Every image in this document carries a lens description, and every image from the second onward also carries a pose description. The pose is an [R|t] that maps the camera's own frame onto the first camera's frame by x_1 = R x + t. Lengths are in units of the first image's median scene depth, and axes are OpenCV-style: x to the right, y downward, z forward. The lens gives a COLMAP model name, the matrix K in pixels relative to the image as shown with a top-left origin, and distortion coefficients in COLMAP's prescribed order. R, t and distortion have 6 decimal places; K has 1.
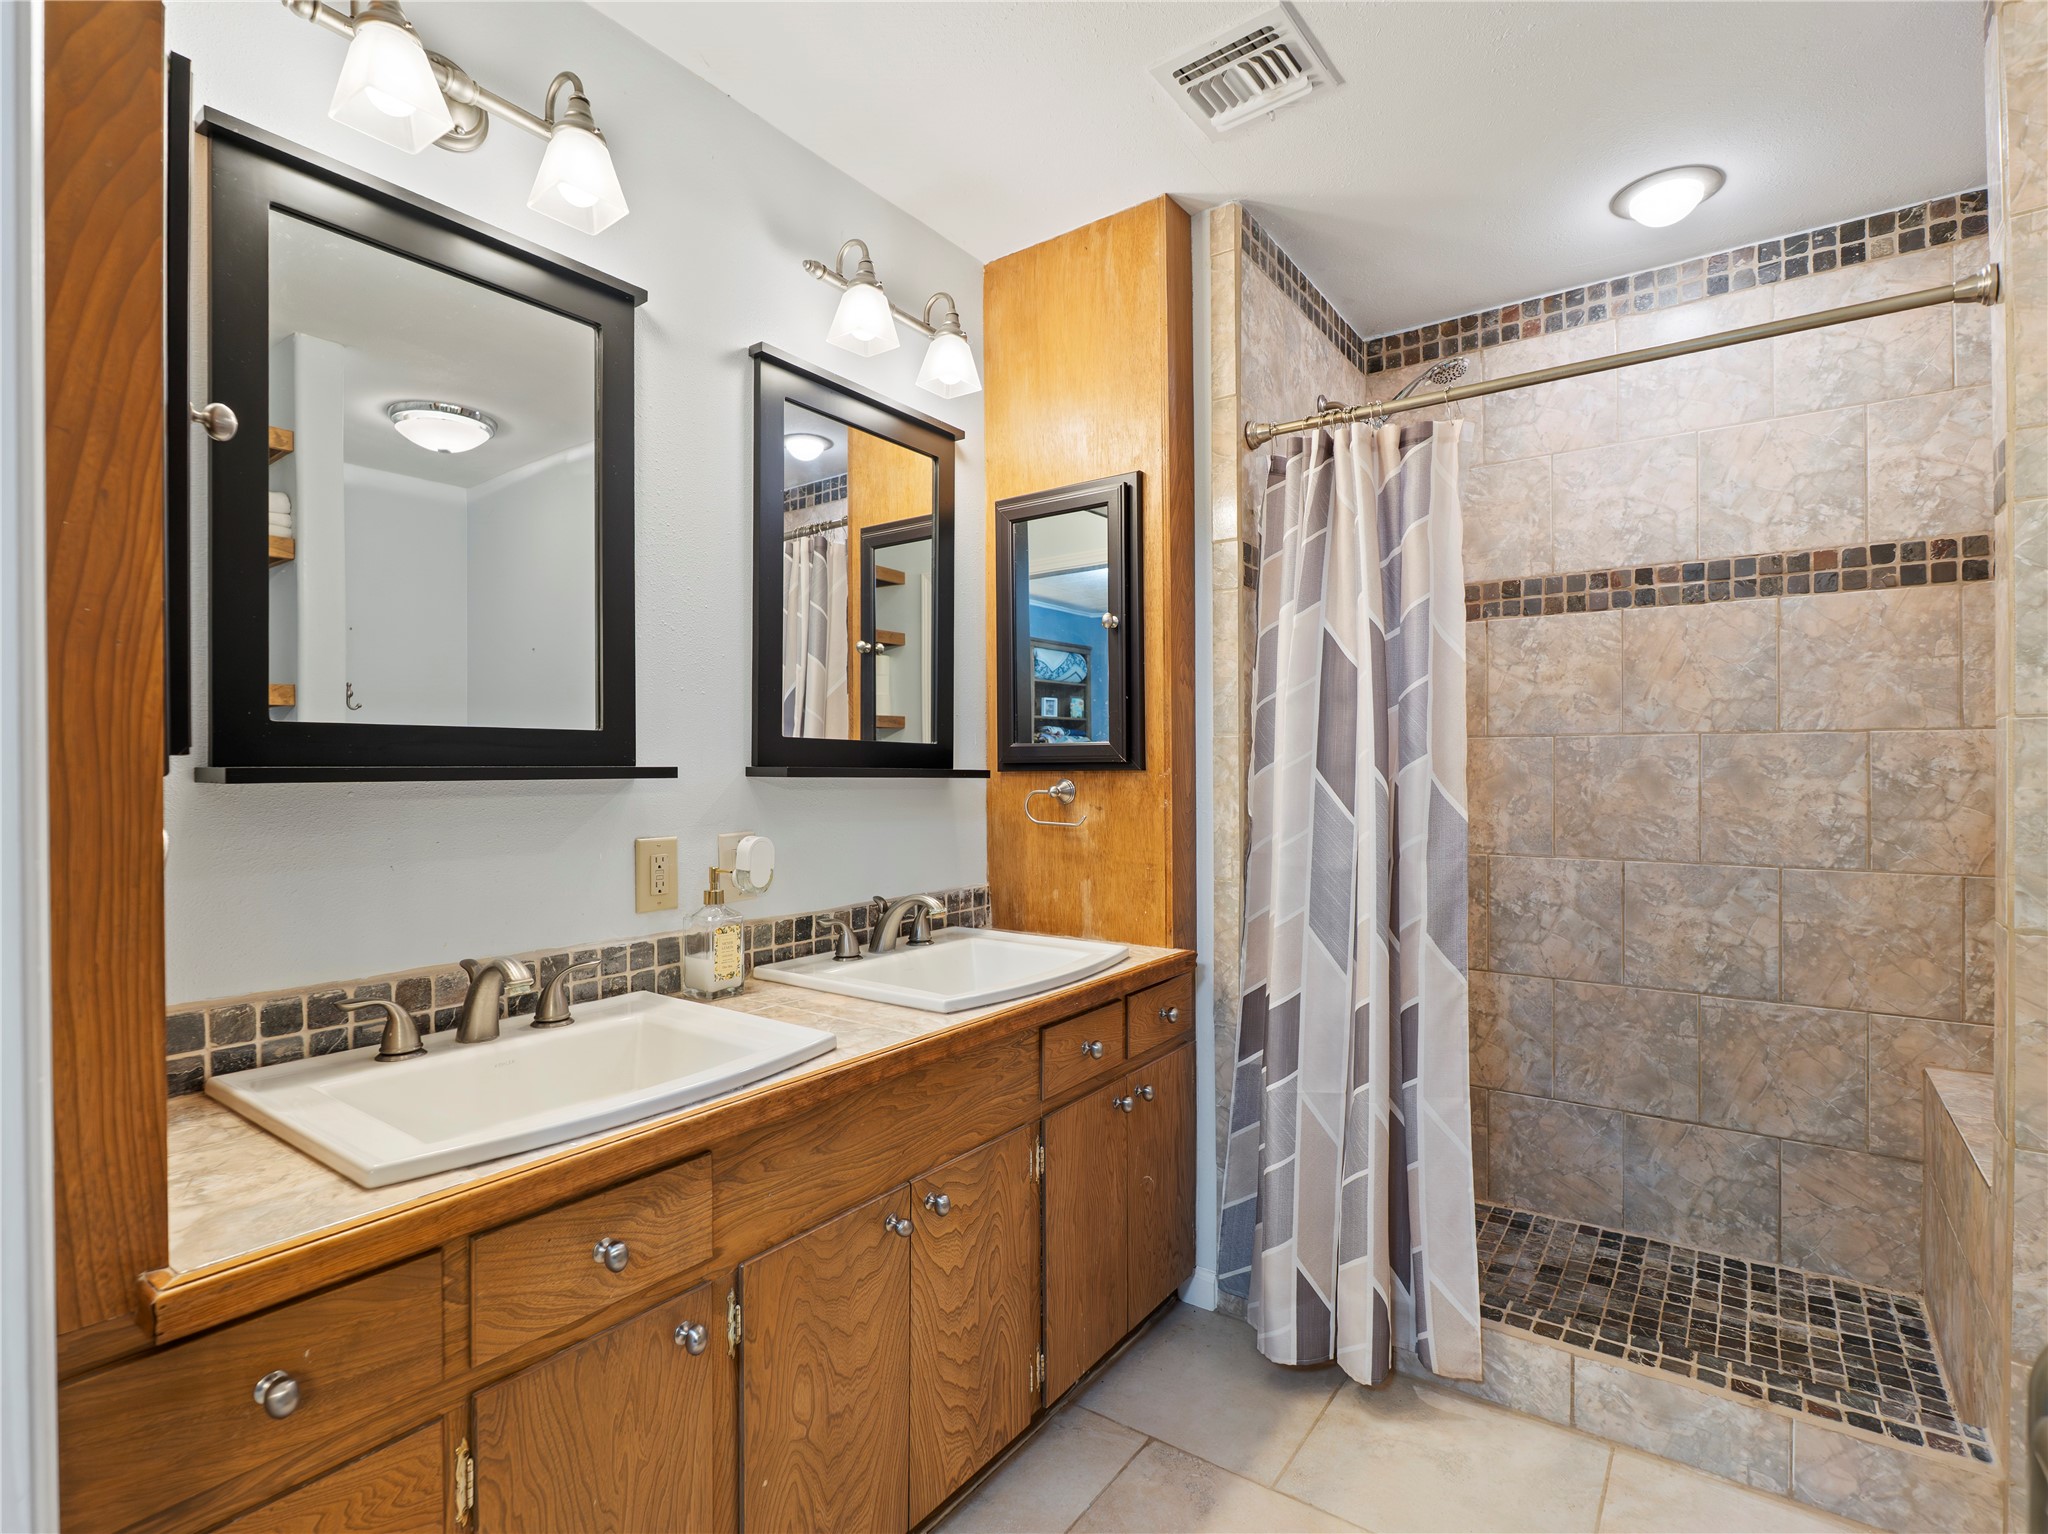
lens RADIAL K [[1019.9, 0, 1011.0], [0, 1019.9, 767.8], [0, 0, 1]] dist [-0.008641, -0.000592]
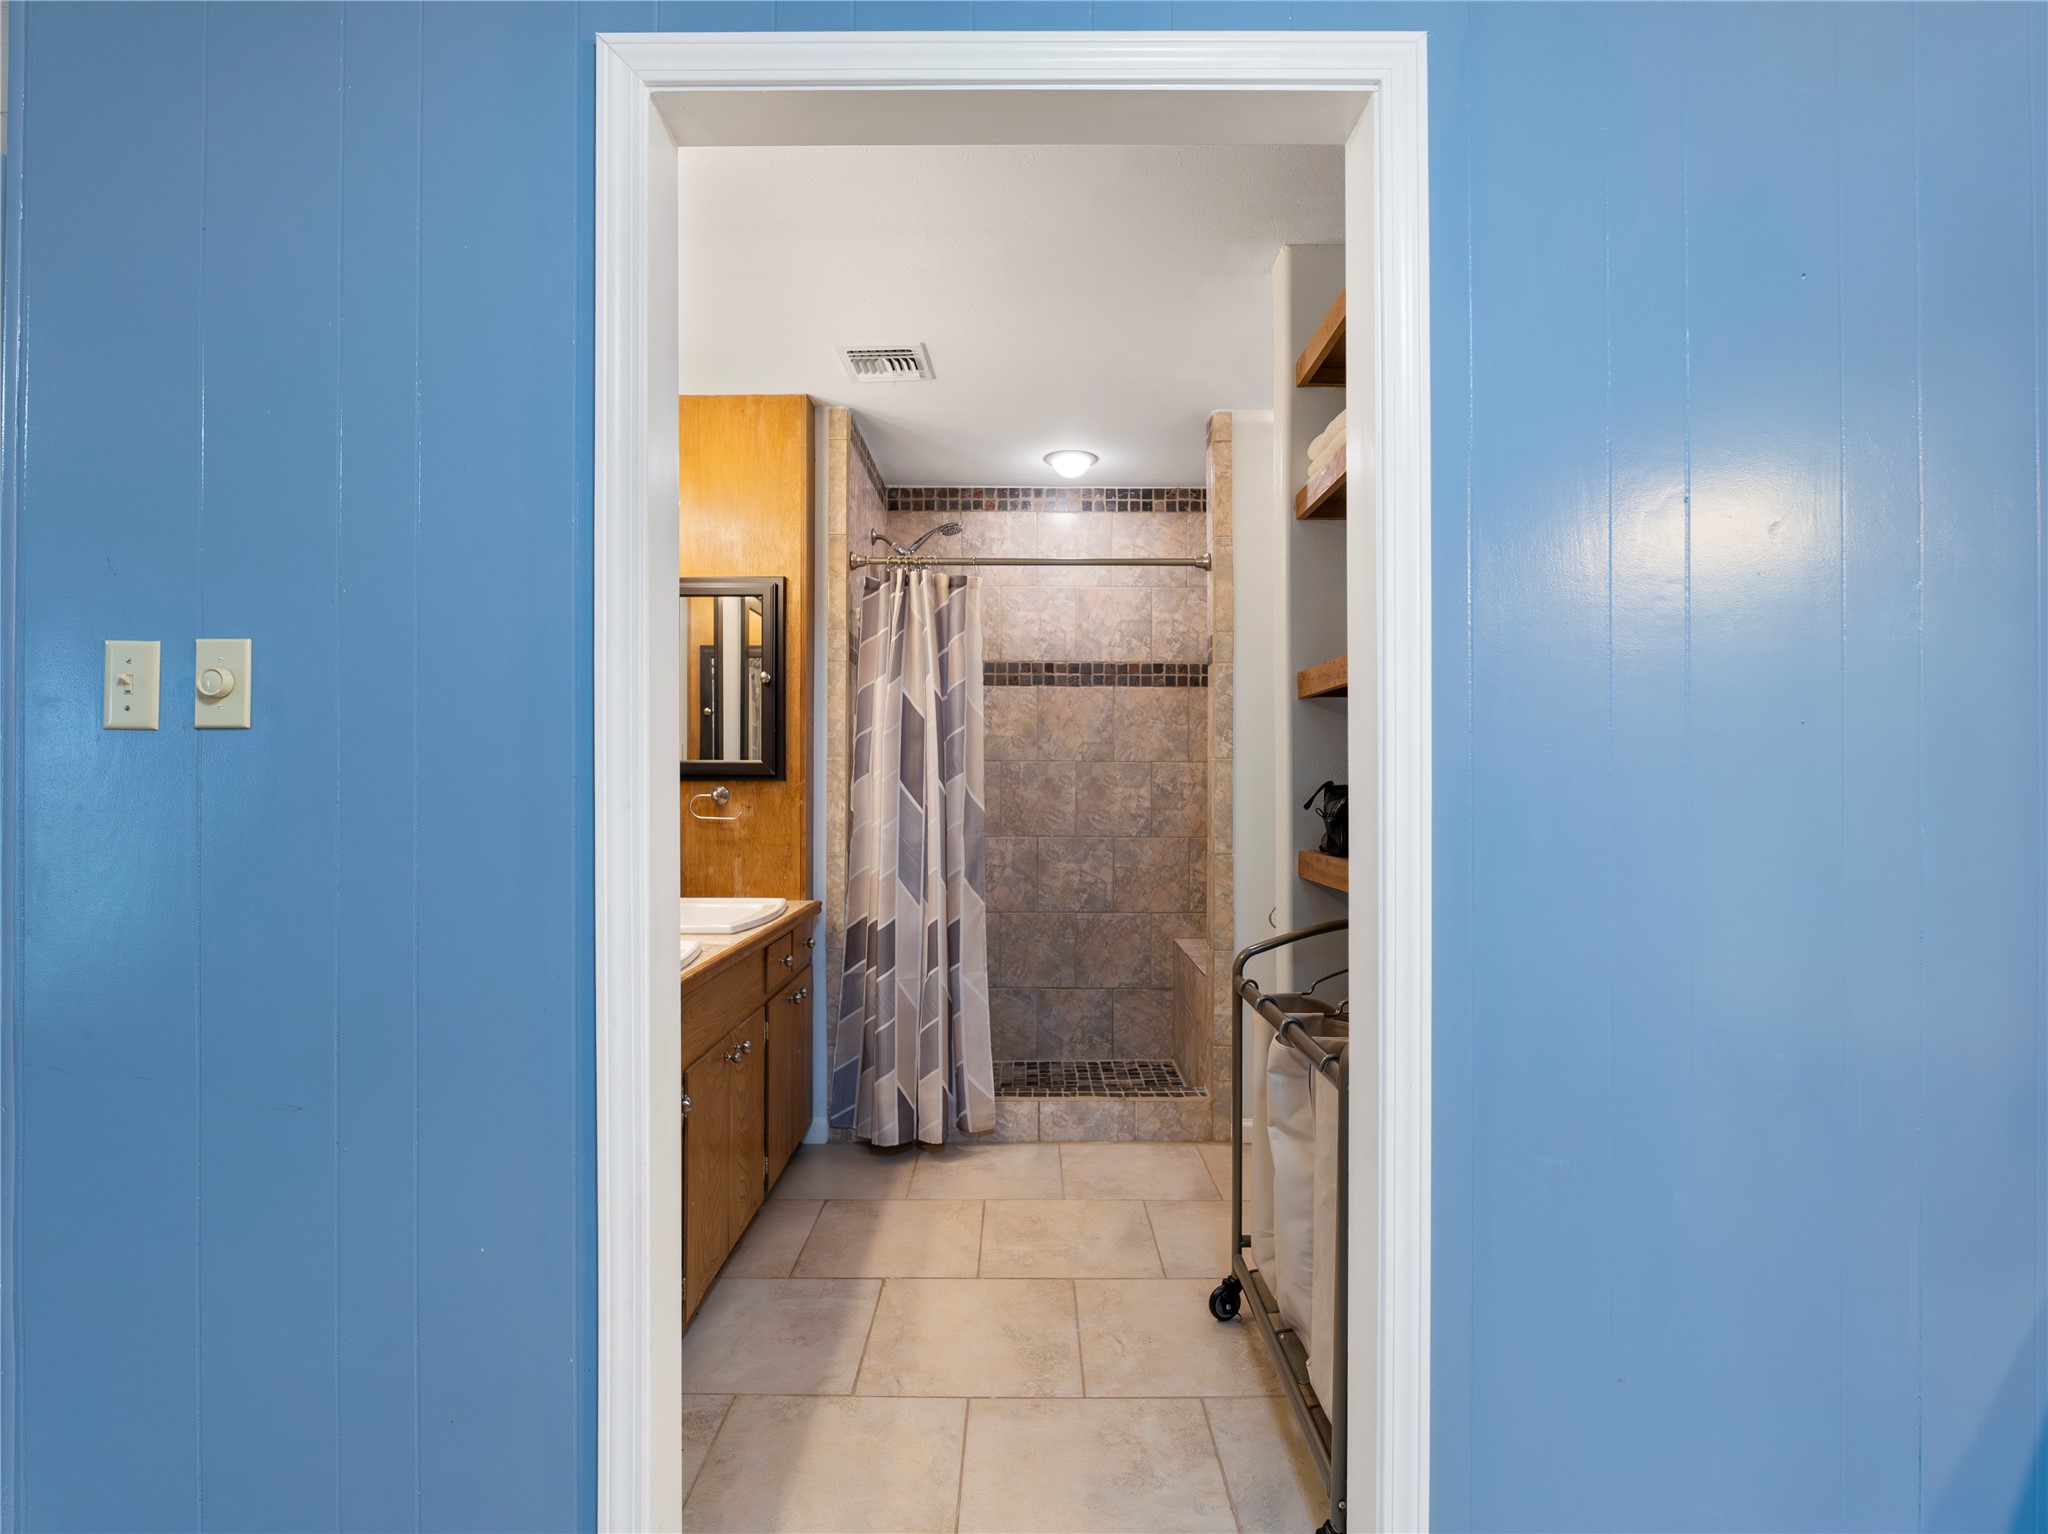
lens RADIAL K [[1019.9, 0, 1050.3], [0, 1019.9, 773.2], [0, 0, 1]] dist [-0.008641, -0.000592]
pose [[0.796383, 0.011266, 0.604687, -0.448999], [-0.005327, 0.999918, -0.011615, 0.006736], [-0.604769, 0.006029, 0.796378, -0.392734]]
